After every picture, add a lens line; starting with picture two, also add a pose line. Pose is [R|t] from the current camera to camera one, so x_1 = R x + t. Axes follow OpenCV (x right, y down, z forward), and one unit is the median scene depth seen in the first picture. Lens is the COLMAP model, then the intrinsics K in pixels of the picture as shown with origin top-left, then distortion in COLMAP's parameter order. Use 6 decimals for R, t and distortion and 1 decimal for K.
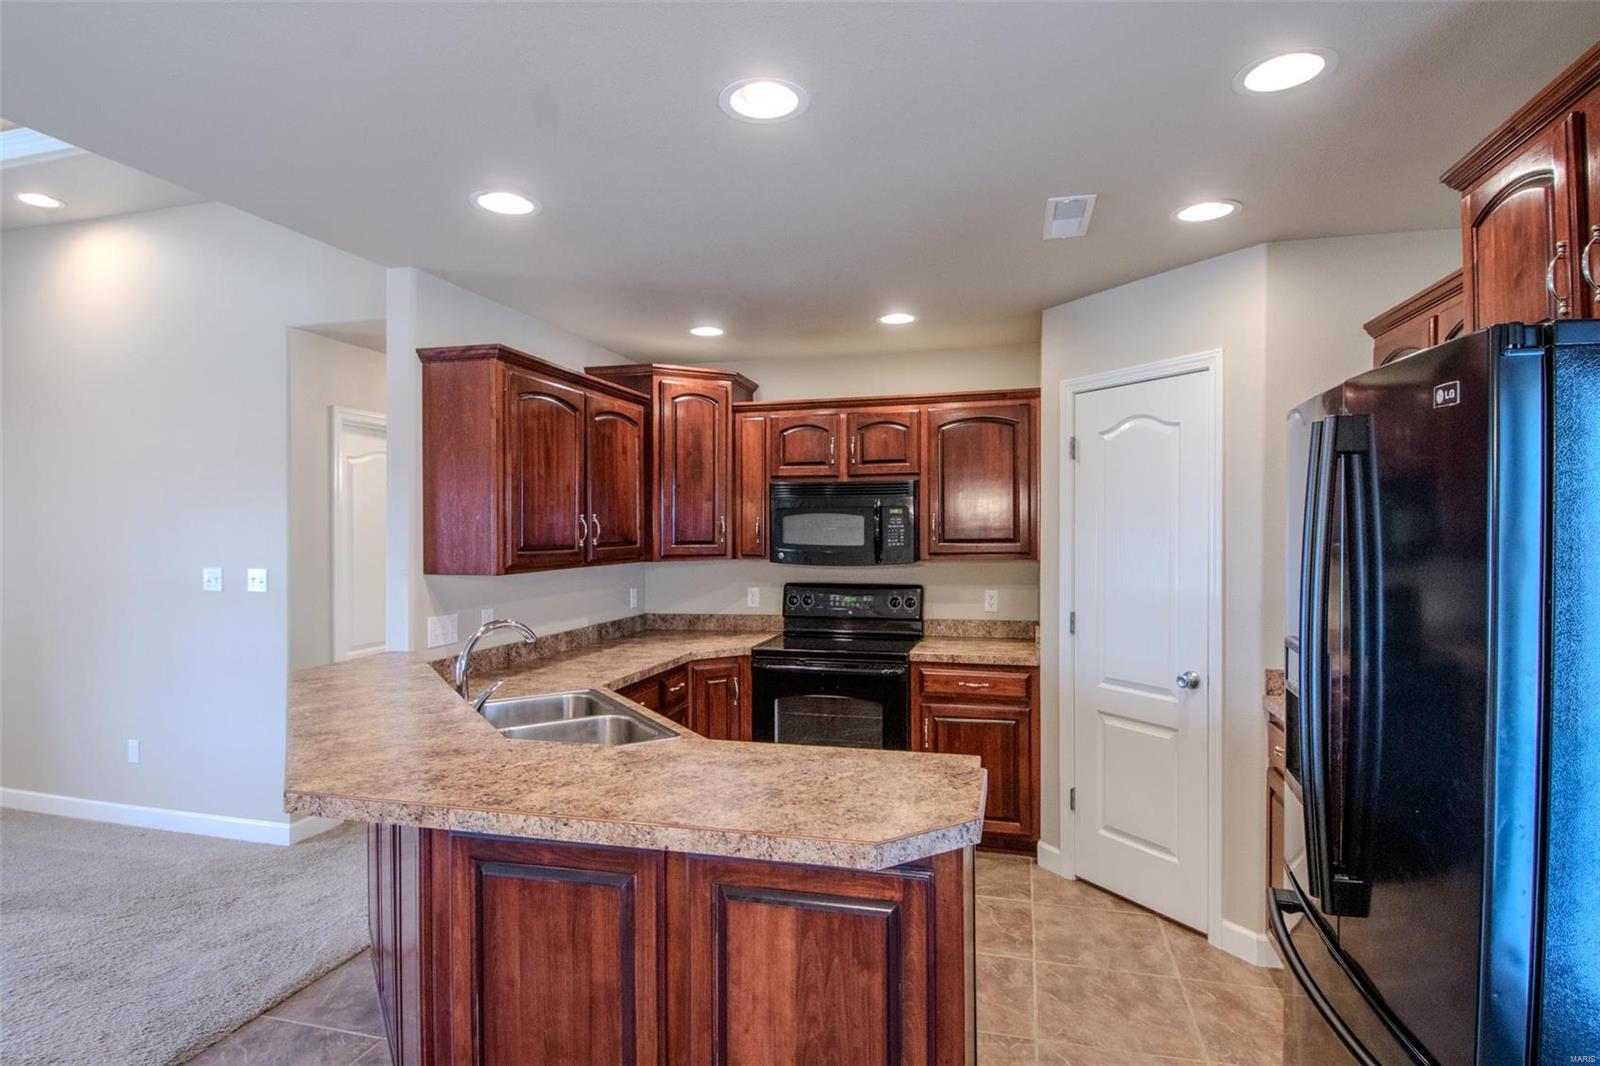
lens RADIAL K [[834.2, 0, 809.1], [0, 834.2, 538.8], [0, 0, 1]] dist [0.047553, -0.052822]
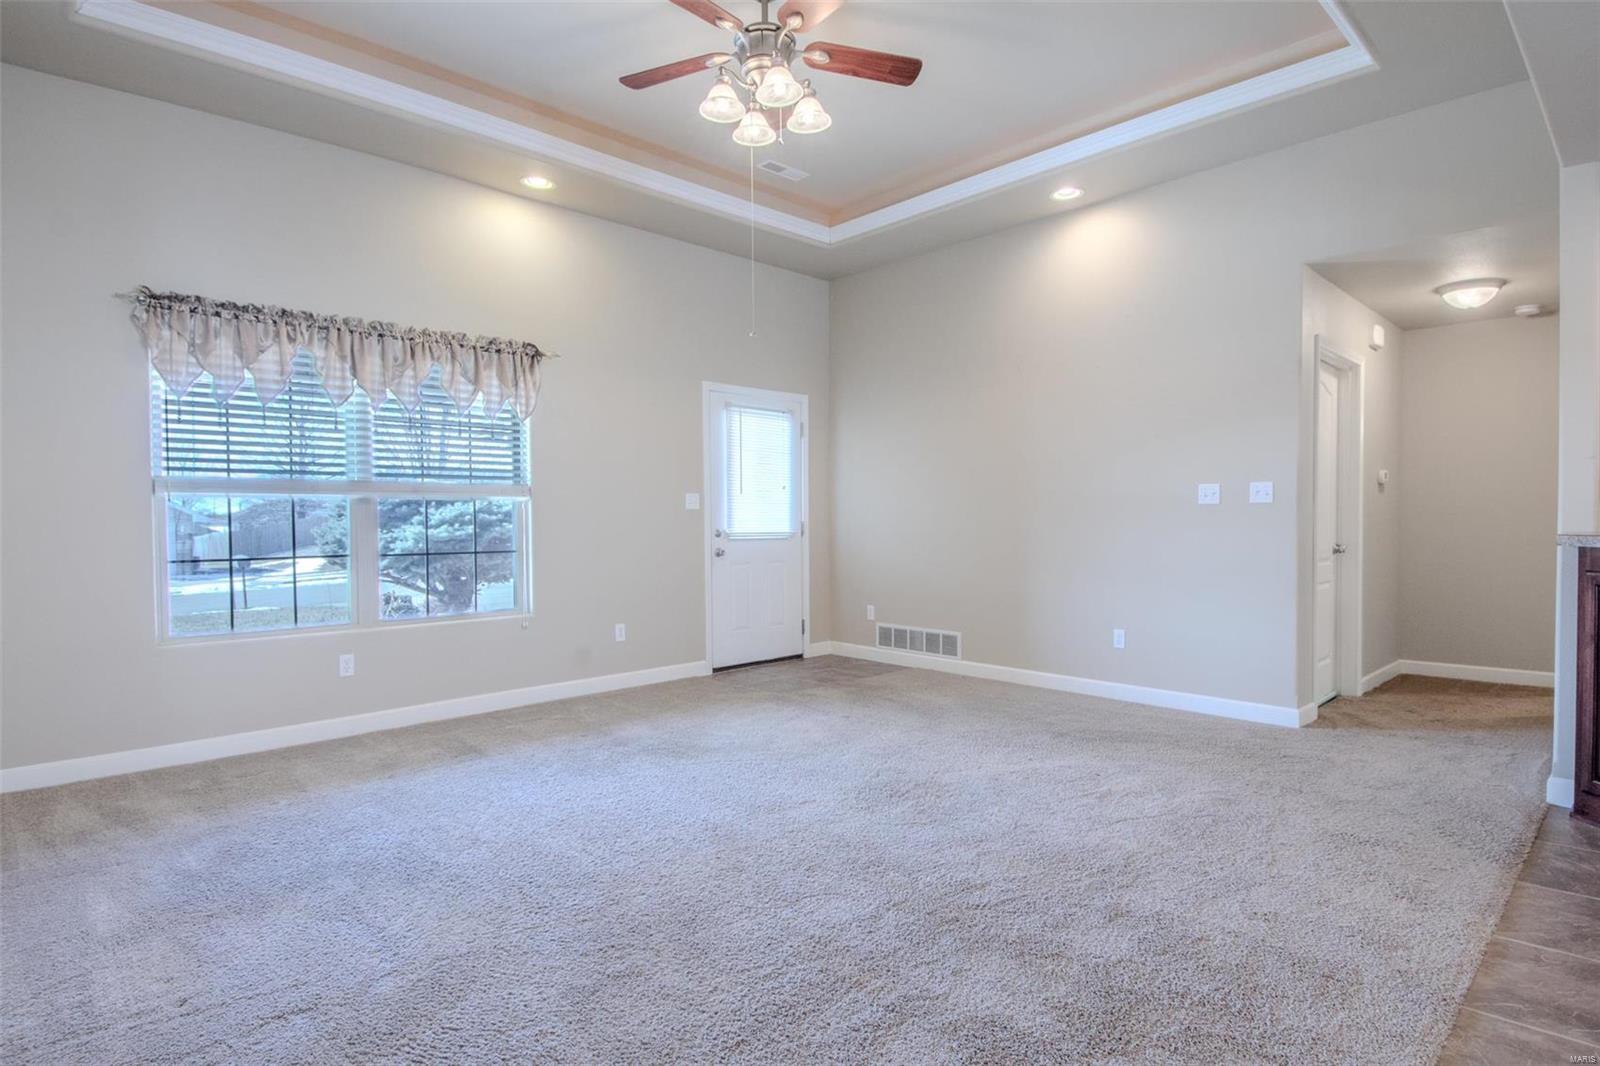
lens RADIAL K [[834.2, 0, 809.1], [0, 834.2, 538.8], [0, 0, 1]] dist [0.047553, -0.052822]
pose [[0.852241, 0.006364, -0.523111, -0.587270], [-0.001630, 0.999953, 0.009509, 0.102947], [0.523147, -0.007251, 0.852211, -0.293478]]
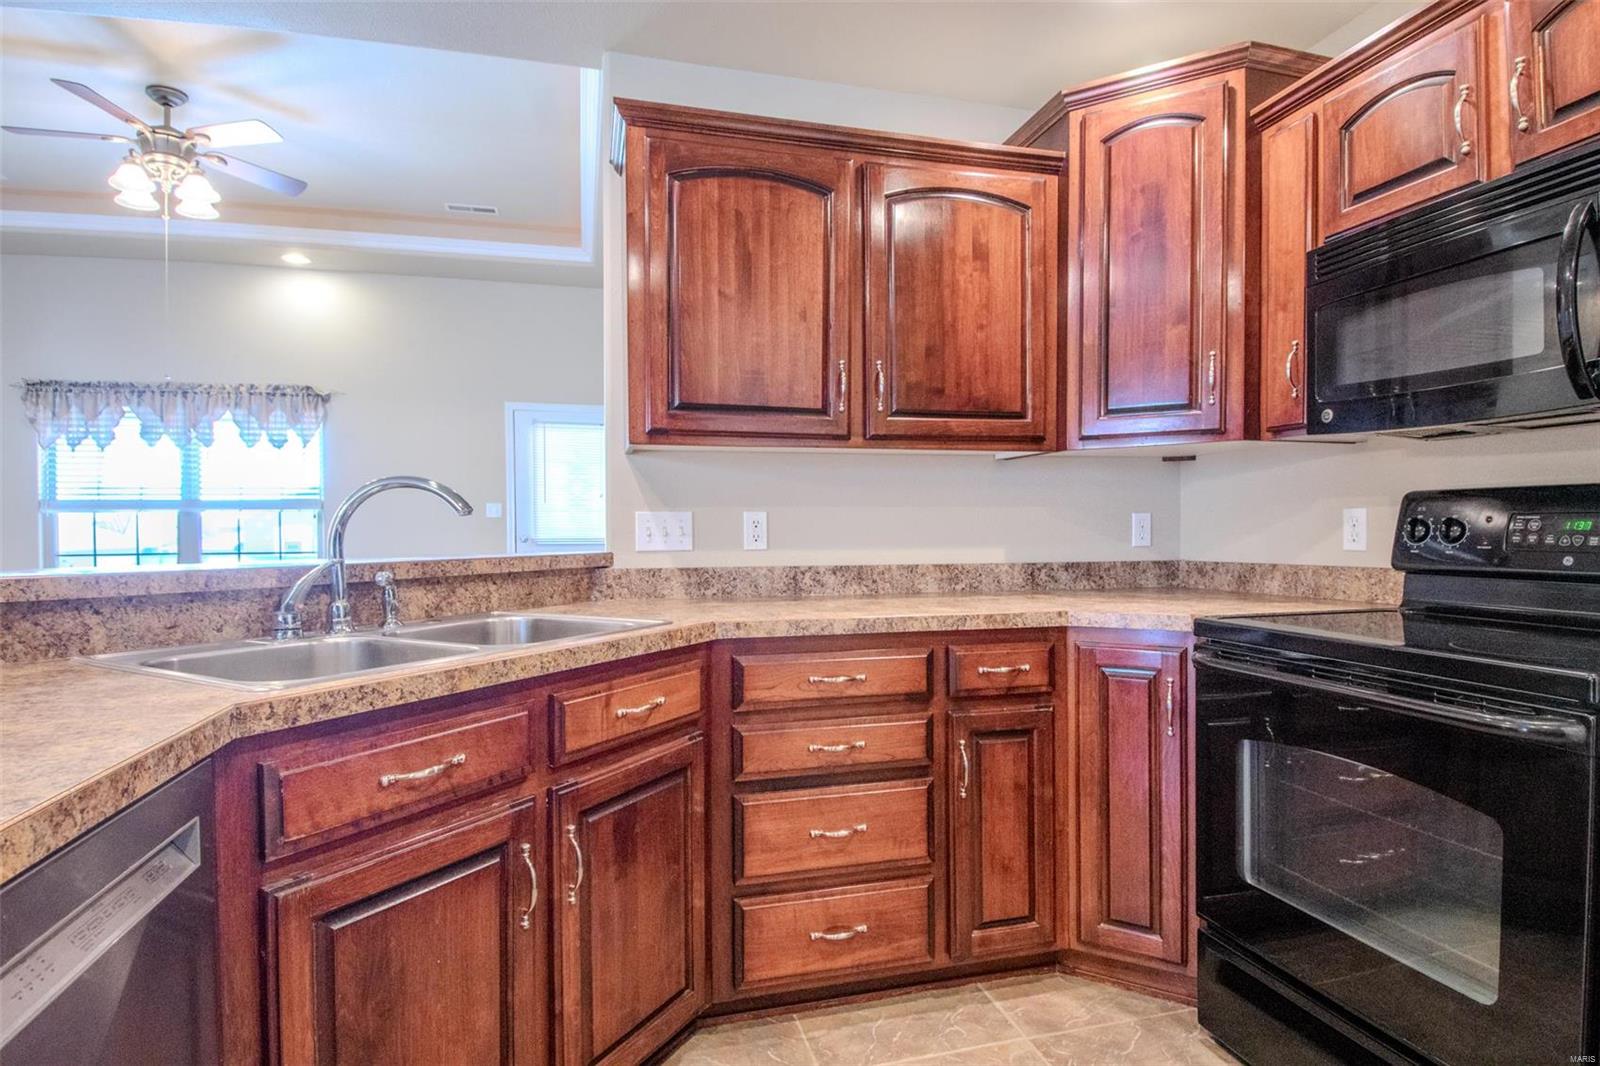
lens RADIAL K [[831.4, 0, 806.9], [0, 831.4, 538.5], [0, 0, 1]] dist [0.050106, -0.051644]
pose [[0.491155, 0.011944, -0.870990, 0.226980], [-0.005997, 0.999929, 0.010330, 0.085846], [0.871052, 0.000149, 0.491191, 0.601154]]
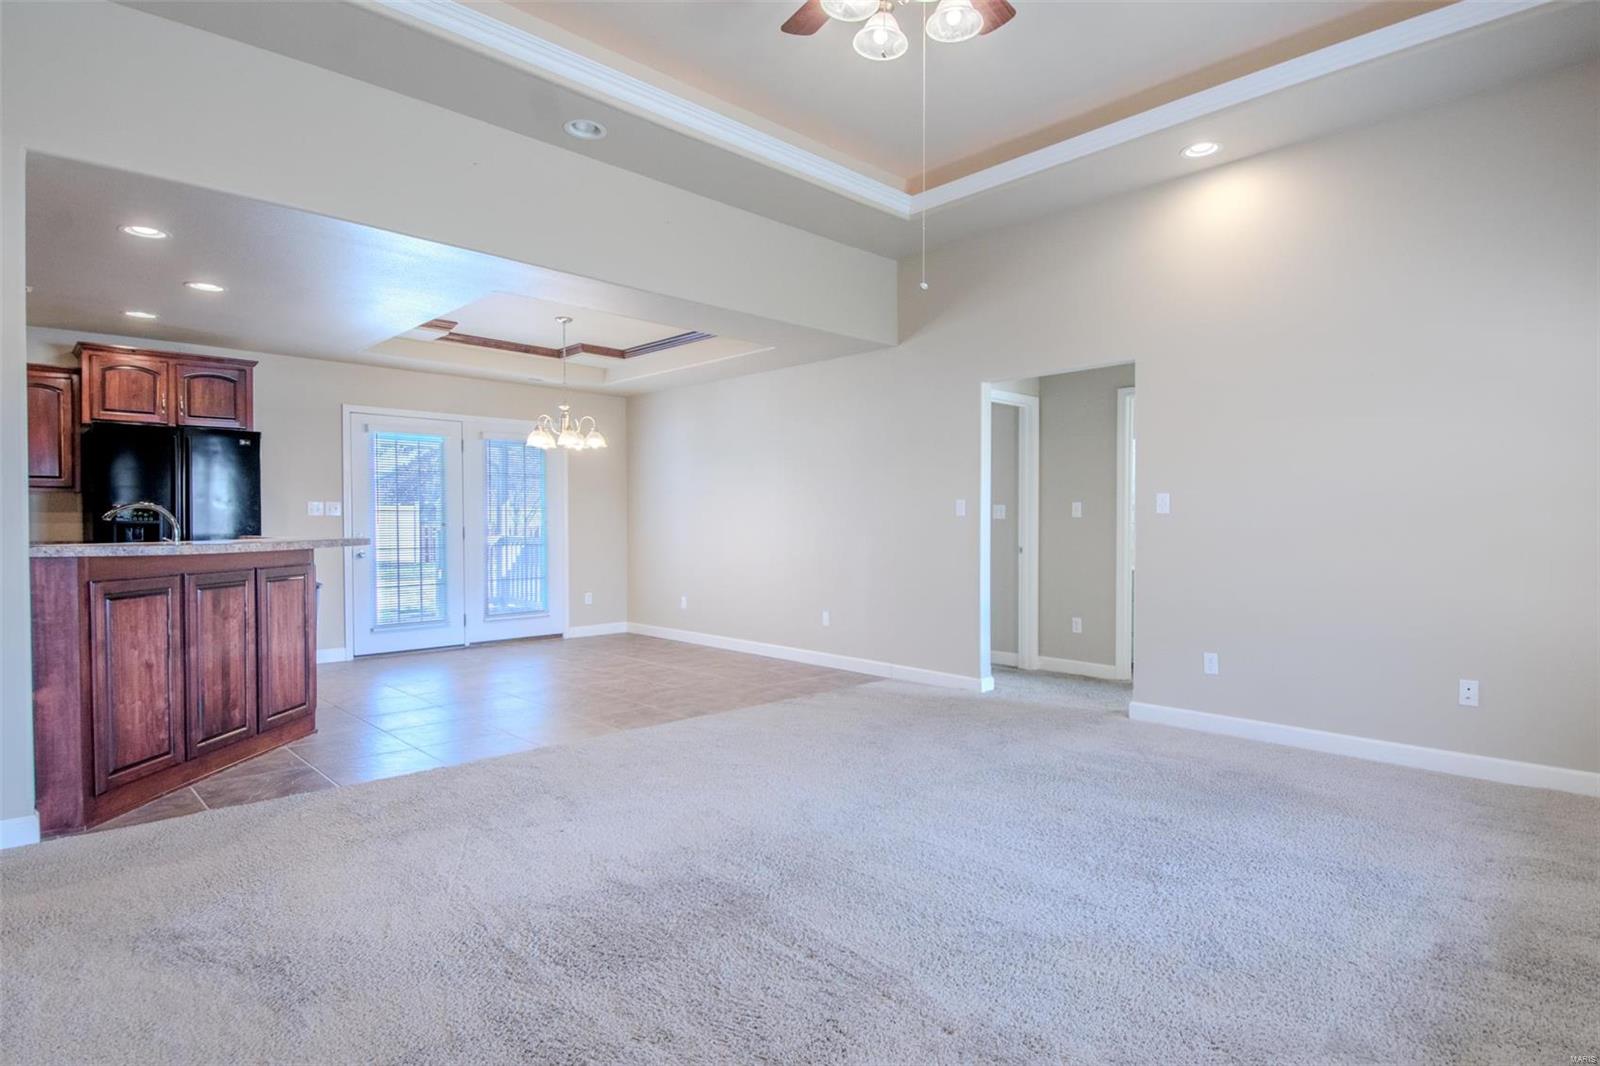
lens RADIAL K [[834.2, 0, 809.1], [0, 834.2, 538.8], [0, 0, 1]] dist [0.047553, -0.052822]
pose [[-0.849640, -0.006733, 0.527319, -1.364579], [0.008741, 0.999601, 0.026847, 0.083064], [-0.527290, 0.027420, -0.849243, 1.037122]]
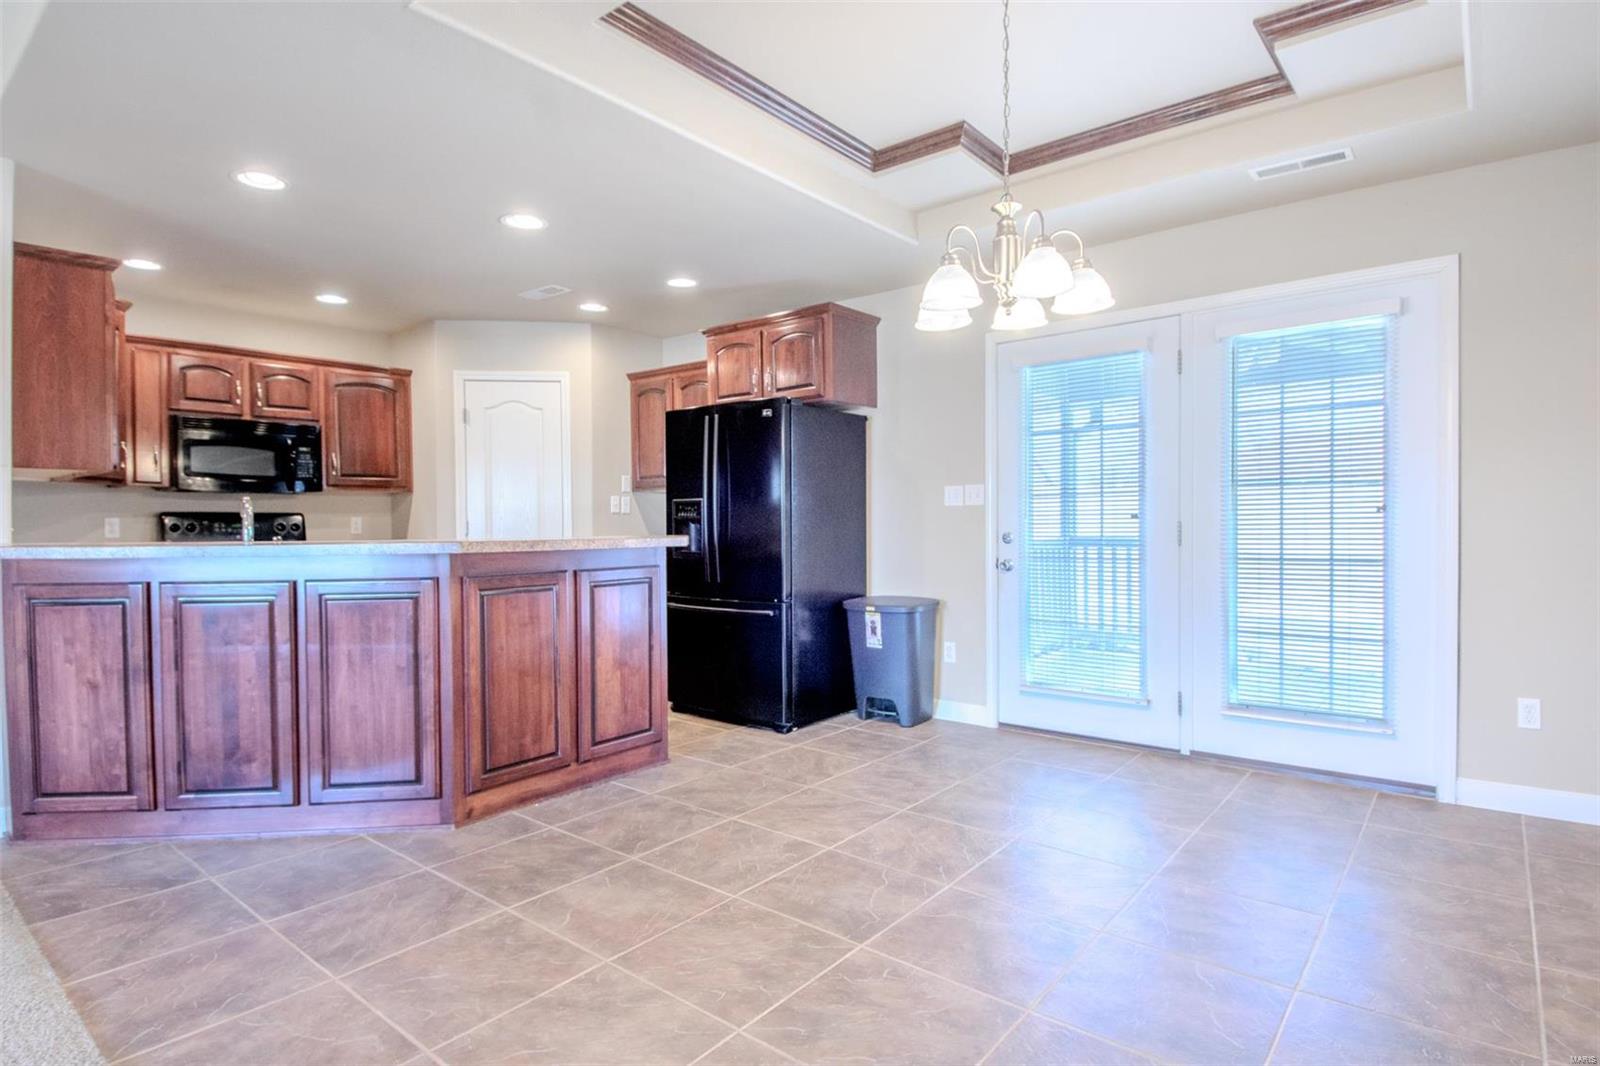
lens RADIAL K [[834.2, 0, 809.1], [0, 834.2, 538.8], [0, 0, 1]] dist [0.047553, -0.052822]
pose [[0.417306, -0.016267, 0.908620, -0.749641], [0.017541, 0.999798, 0.009843, 0.104132], [-0.908597, 0.011831, 0.417507, -0.204597]]
